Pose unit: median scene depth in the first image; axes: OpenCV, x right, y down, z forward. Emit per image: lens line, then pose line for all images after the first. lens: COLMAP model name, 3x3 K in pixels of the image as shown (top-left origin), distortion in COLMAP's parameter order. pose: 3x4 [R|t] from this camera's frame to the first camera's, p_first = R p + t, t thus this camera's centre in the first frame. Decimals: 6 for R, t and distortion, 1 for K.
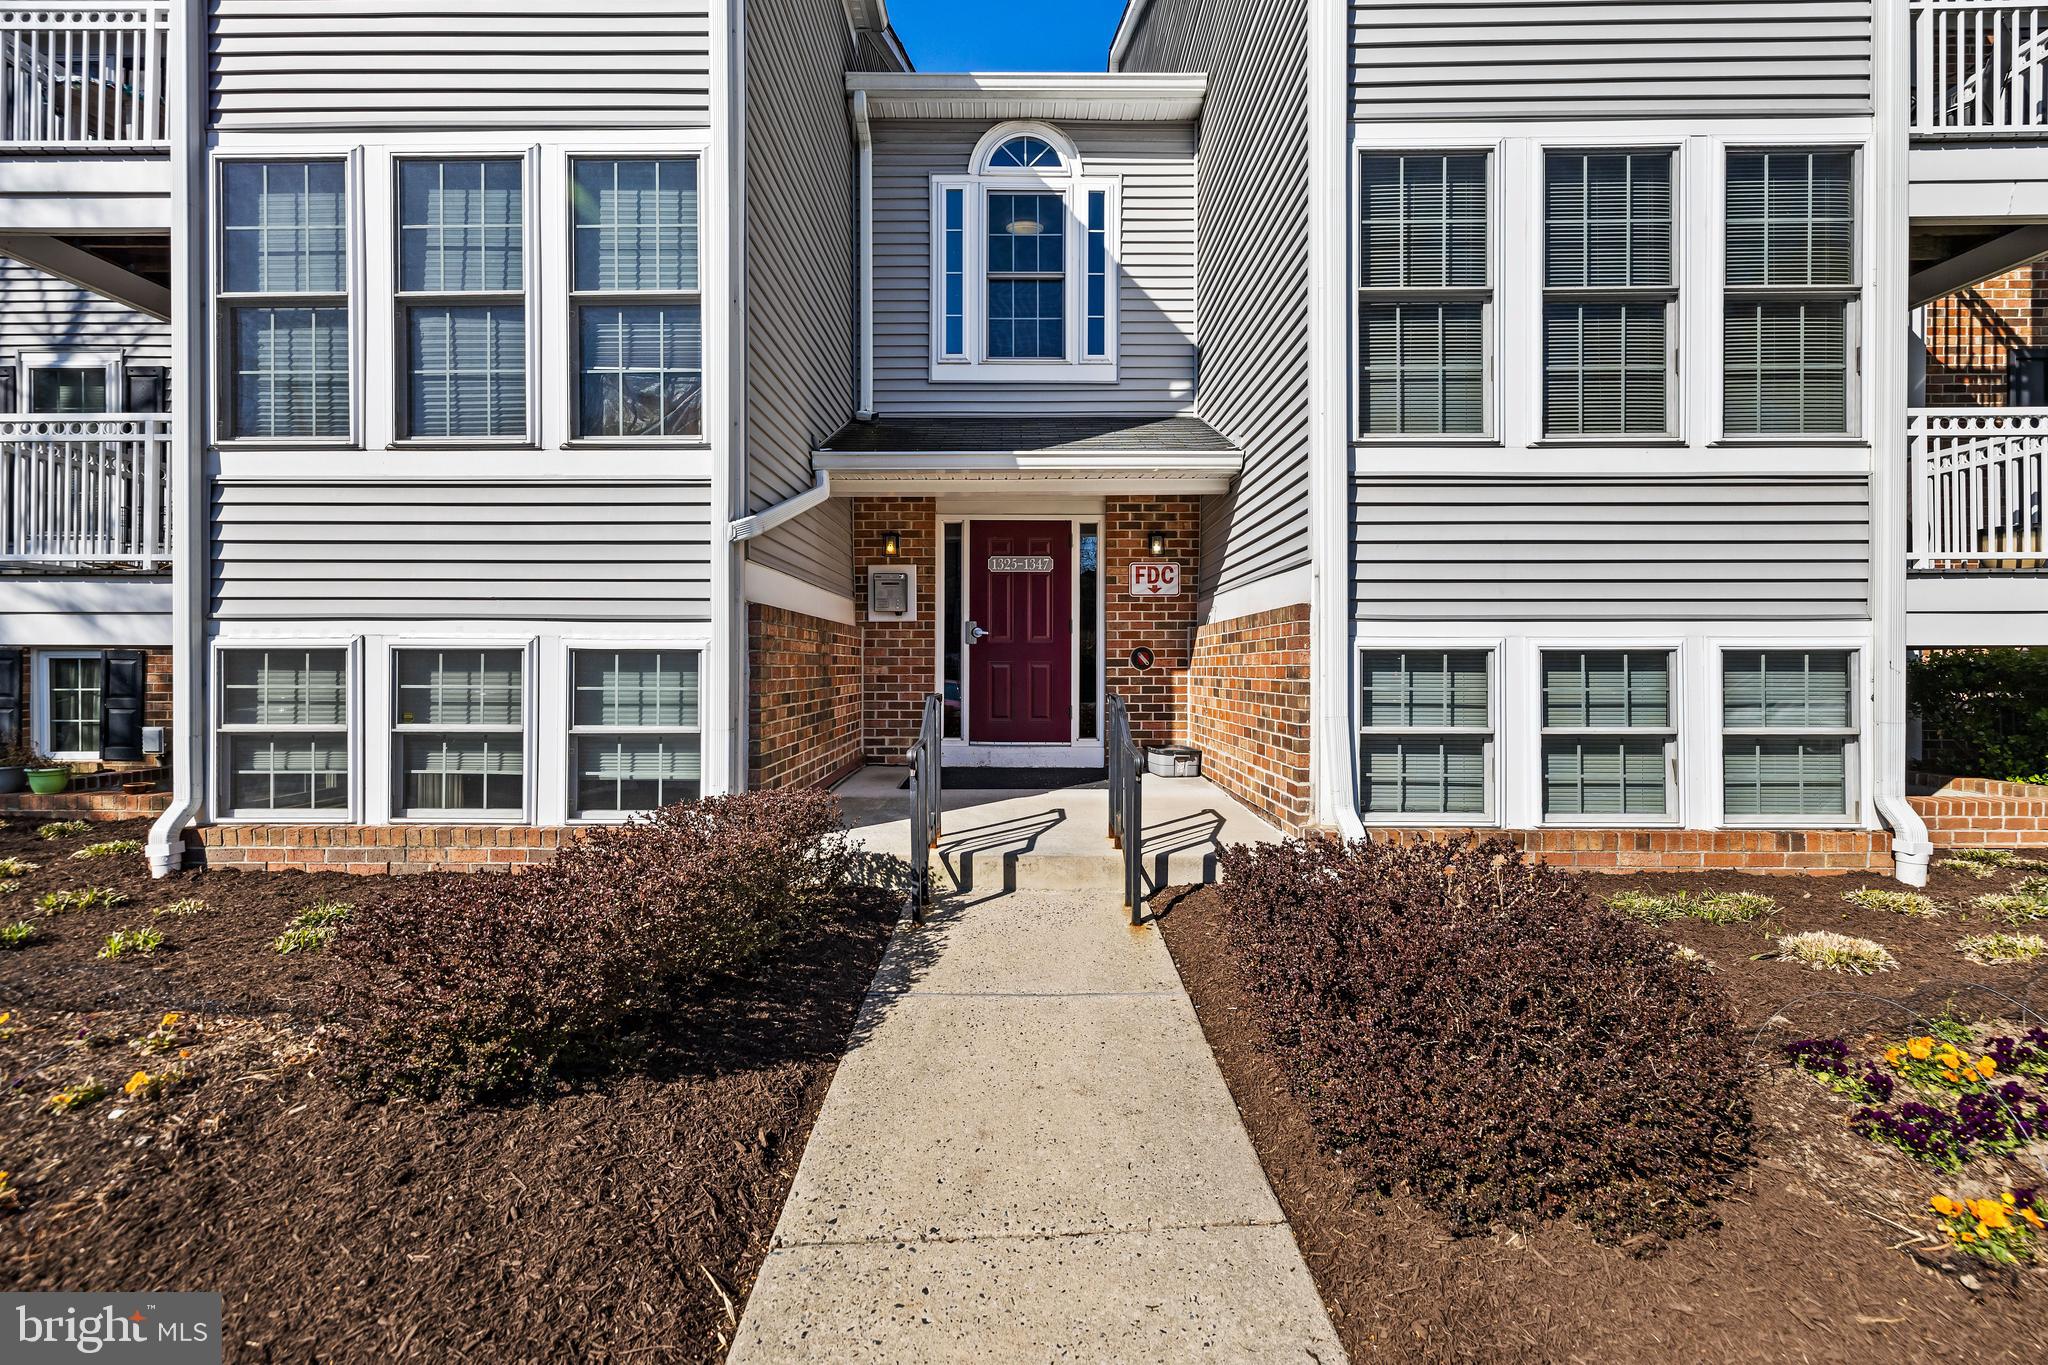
lens RADIAL K [[850.9, 0, 1017.1], [0, 850.9, 672.1], [0, 0, 1]] dist [0.000413, 0.000000]
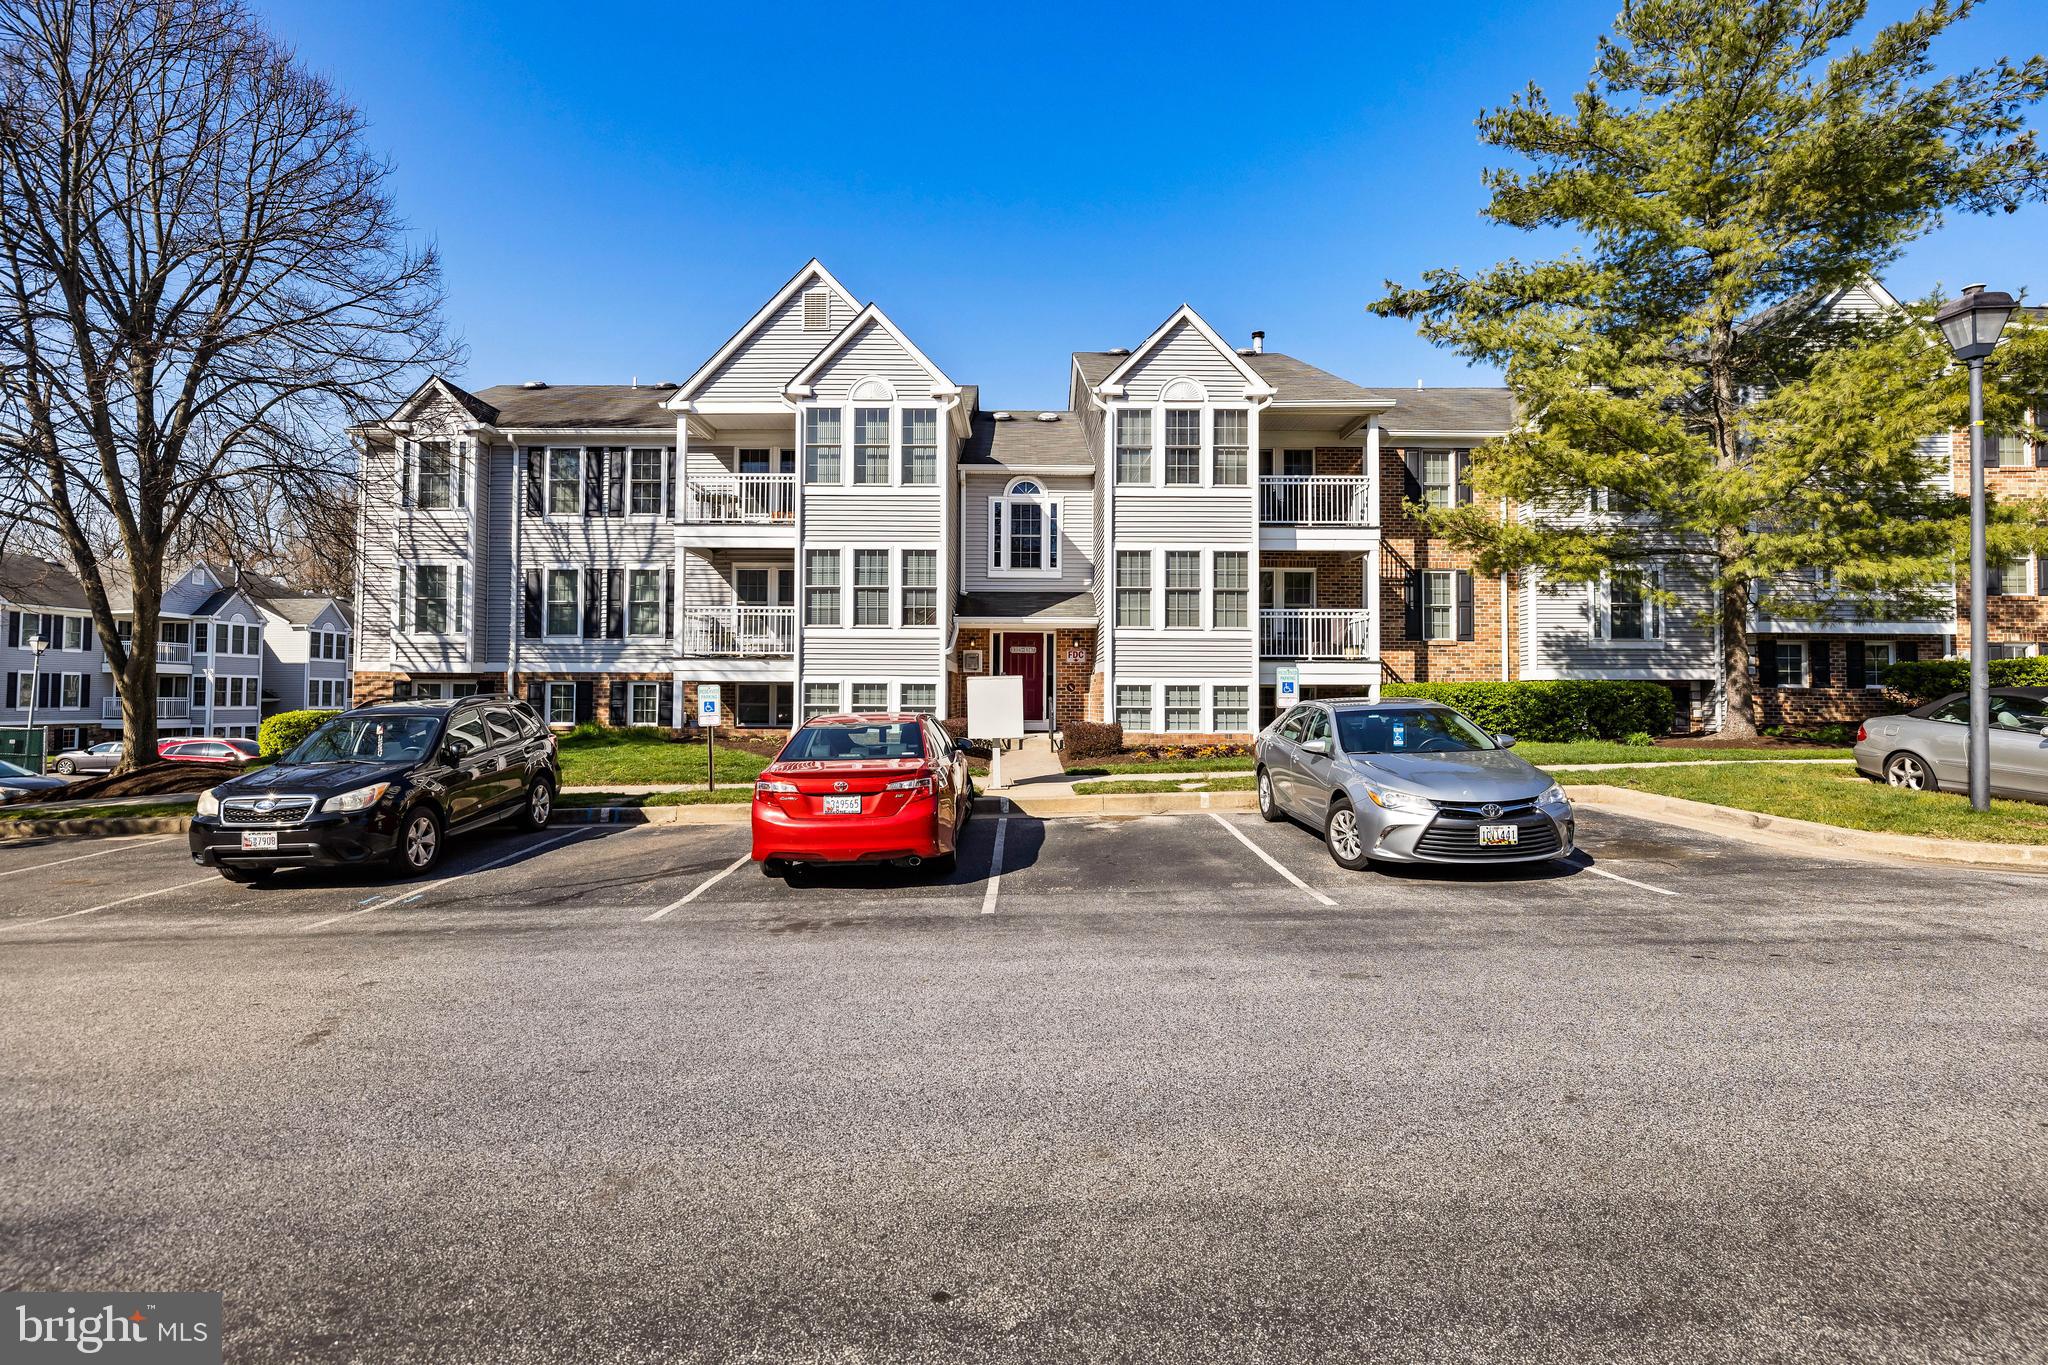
lens RADIAL K [[1002.1, 0, 1027.5], [0, 1002.1, 686.8], [0, 0, 1]] dist [0.000005, 0.000000]
pose [[0.999897, 0.005786, 0.013161, -0.021691], [-0.005544, 0.999817, -0.018325, 0.037761], [-0.013264, 0.018250, 0.999745, -1.992619]]
